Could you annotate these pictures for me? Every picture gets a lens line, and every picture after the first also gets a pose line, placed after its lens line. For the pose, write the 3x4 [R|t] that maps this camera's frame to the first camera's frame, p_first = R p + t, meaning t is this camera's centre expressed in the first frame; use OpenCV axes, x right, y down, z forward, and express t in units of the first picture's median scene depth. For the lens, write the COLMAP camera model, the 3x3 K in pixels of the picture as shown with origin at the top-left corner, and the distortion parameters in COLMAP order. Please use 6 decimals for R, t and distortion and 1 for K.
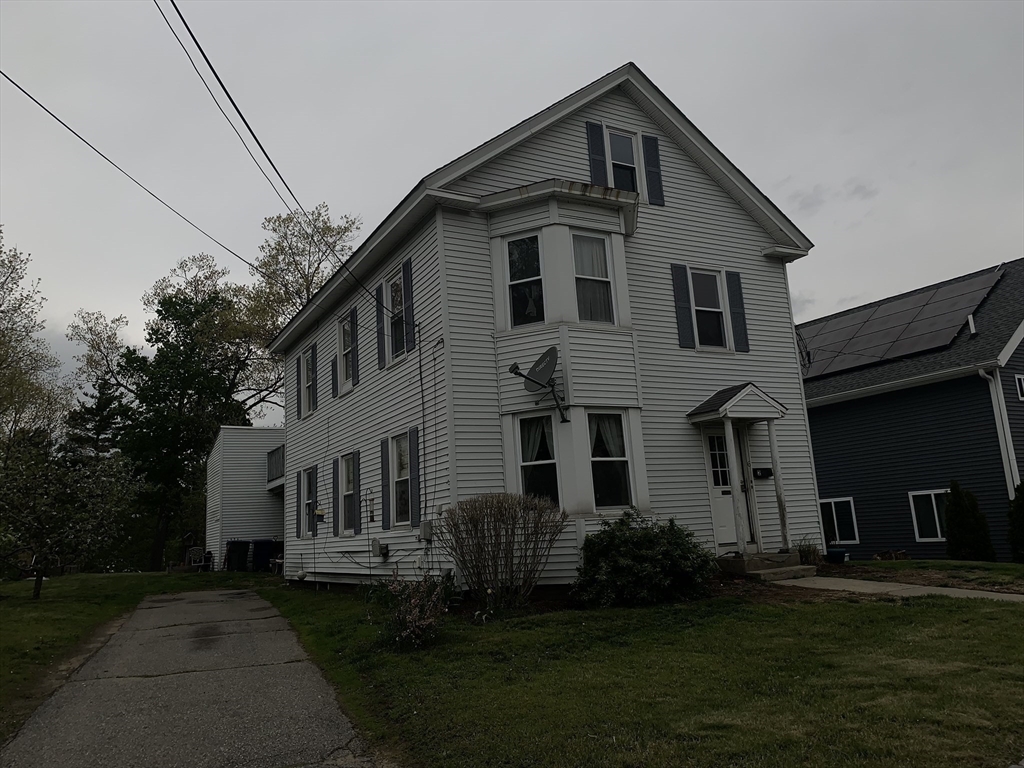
lens RADIAL K [[795.2, 0, 513.9], [0, 795.2, 385.3], [0, 0, 1]] dist [-0.000152, -0.003719]
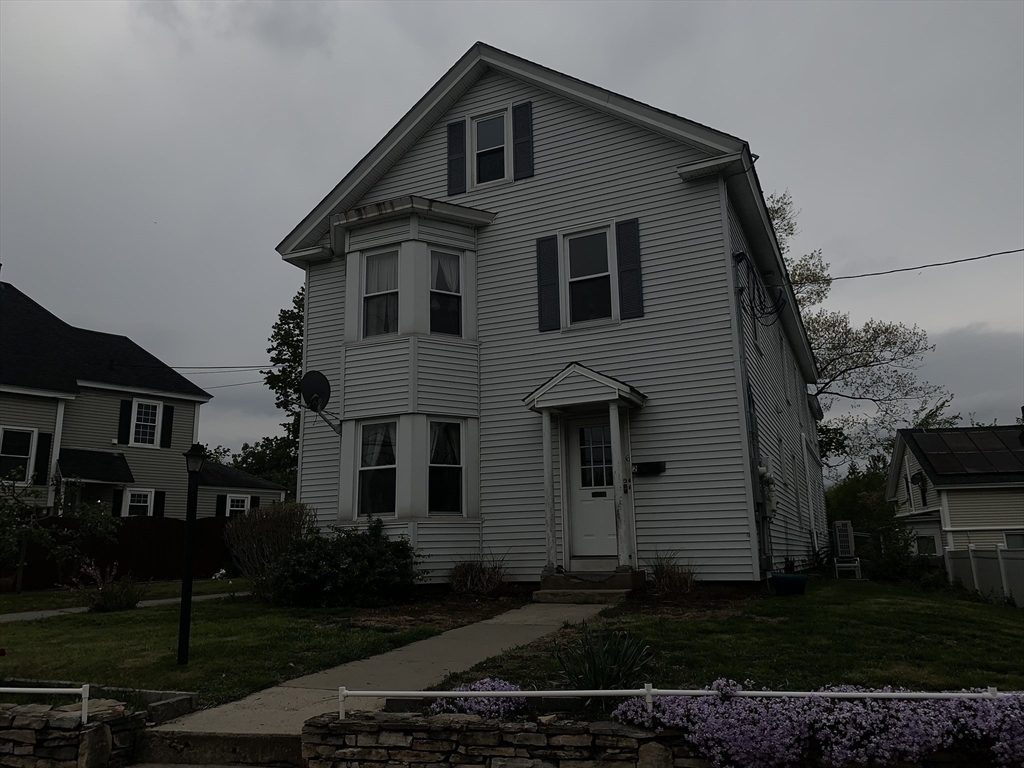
lens RADIAL K [[795.2, 0, 514.8], [0, 795.2, 379.9], [0, 0, 1]] dist [-0.000152, -0.003719]
pose [[0.580999, -0.112702, -0.806064, 0.892999], [0.130660, 0.990437, -0.044303, 0.041098], [0.803348, -0.079580, 0.590168, 0.443203]]
